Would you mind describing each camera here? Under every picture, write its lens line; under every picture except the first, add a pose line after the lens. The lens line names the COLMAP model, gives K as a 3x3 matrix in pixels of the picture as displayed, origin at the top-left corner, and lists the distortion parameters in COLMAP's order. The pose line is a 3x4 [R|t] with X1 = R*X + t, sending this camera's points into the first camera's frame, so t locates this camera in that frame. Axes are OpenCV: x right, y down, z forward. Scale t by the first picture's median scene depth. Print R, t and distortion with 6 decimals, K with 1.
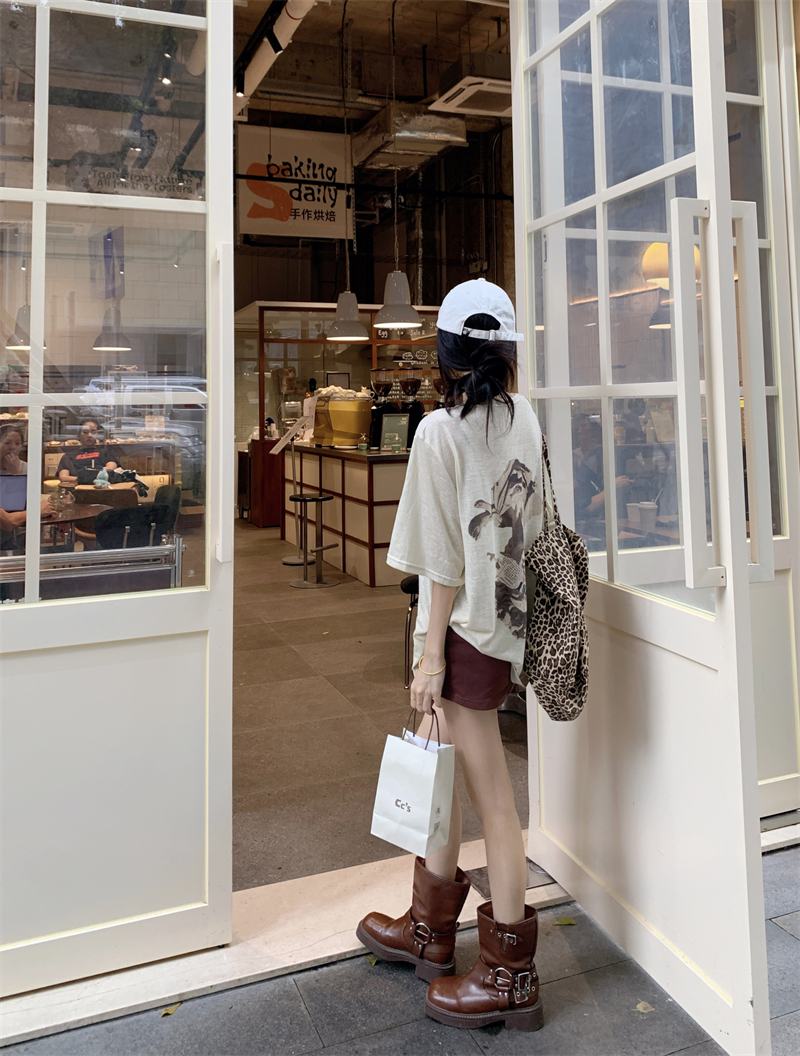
lens RADIAL K [[869.6, 0, 401.4], [0, 869.6, 355.0], [0, 0, 1]] dist [-0.000204, 0.000280]
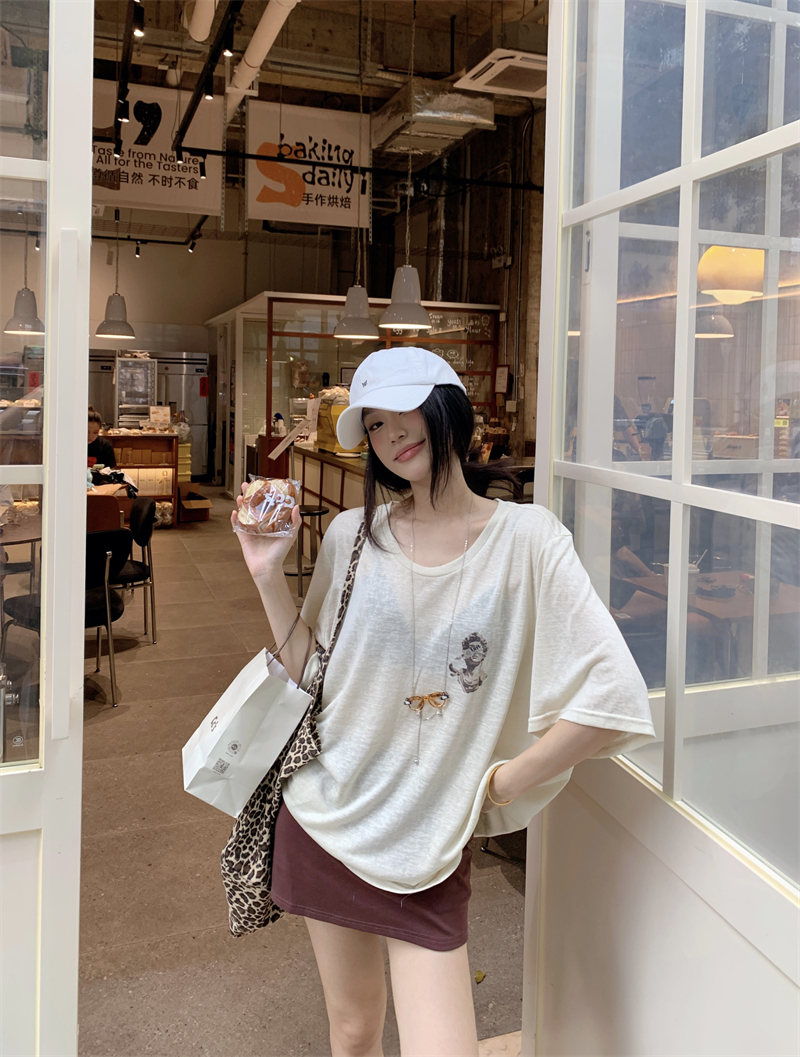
lens RADIAL K [[838.4, 0, 396.2], [0, 838.4, 418.5], [0, 0, 1]] dist [-0.035201, 0.001012]
pose [[0.998728, 0.038688, -0.032335, 0.011877], [-0.035613, 0.995231, 0.090808, -0.012943], [0.035694, -0.089541, 0.995343, 0.092579]]
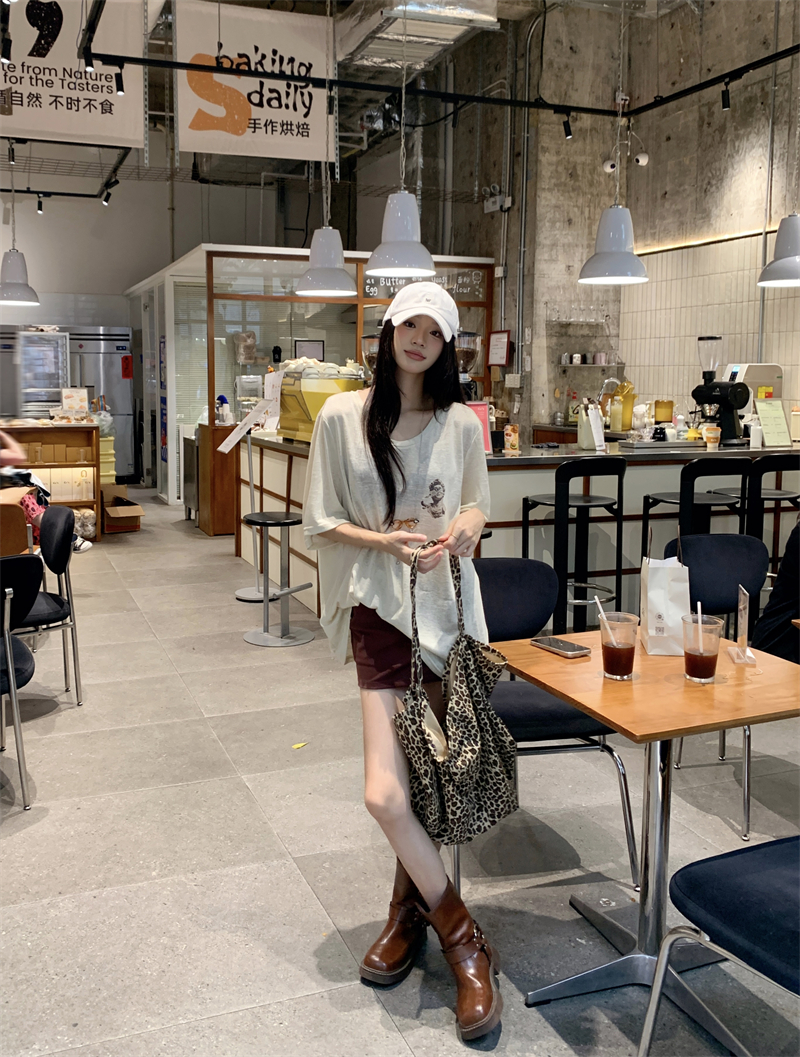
lens RADIAL K [[932.2, 0, 407.2], [0, 932.2, 448.1], [0, 0, 1]] dist [-0.064924, 0.072127]
pose [[0.999120, 0.016320, 0.038645, -0.019404], [-0.021447, 0.990448, 0.136208, 0.000752], [-0.036053, -0.136917, 0.989926, 0.187466]]
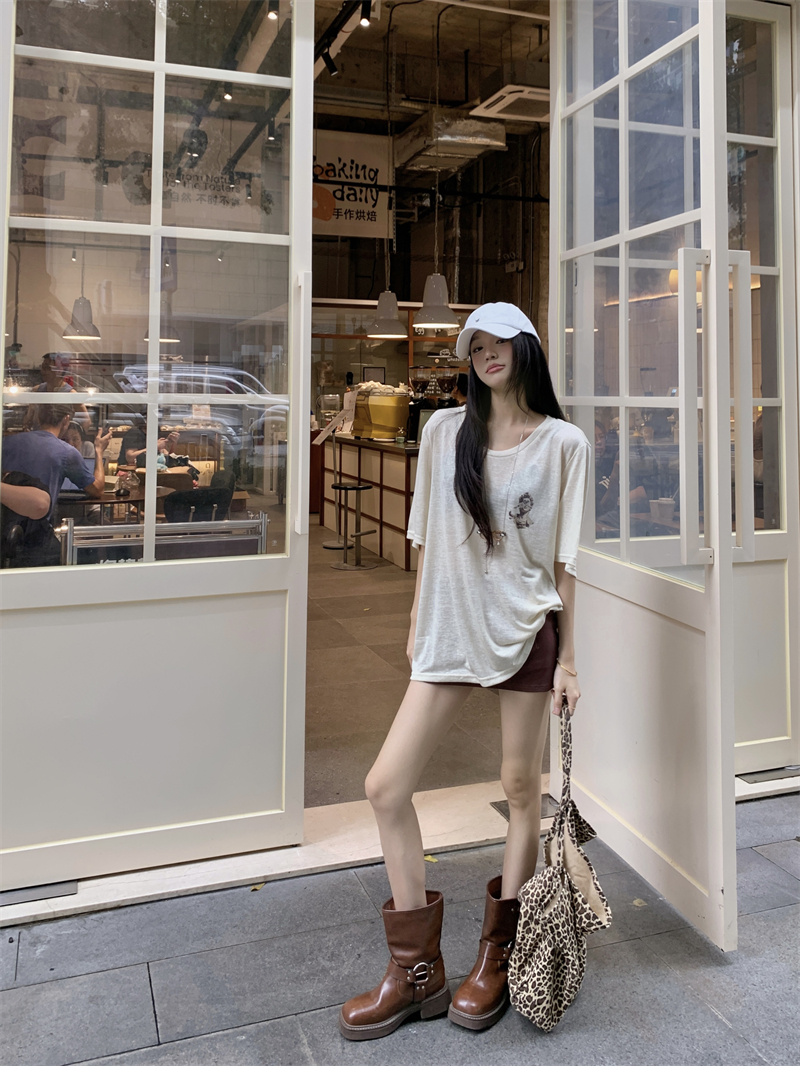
lens RADIAL K [[876.2, 0, 390.6], [0, 876.2, 368.8], [0, 0, 1]] dist [0.003502, -0.001447]
pose [[0.998620, 0.021613, -0.047865, -0.005848], [-0.020378, 0.999451, 0.026124, -0.006310], [0.048403, -0.025112, 0.998512, -0.046886]]
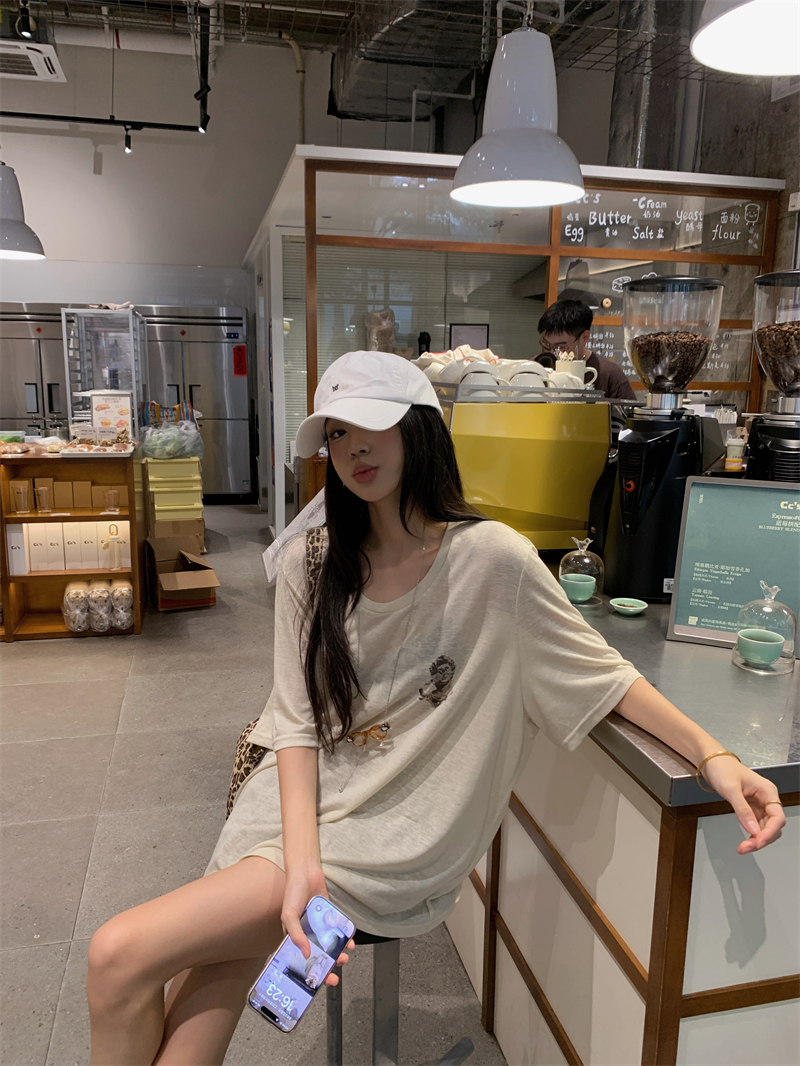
lens RADIAL K [[825.9, 0, 400.0], [0, 825.9, 533.0], [0, 0, 1]] dist [0.003797, 0.000346]
pose [[0.989271, 0.055133, -0.135292, -0.051255], [-0.018939, 0.966642, 0.255431, 0.021779], [0.144862, -0.250128, 0.957314, 0.603442]]
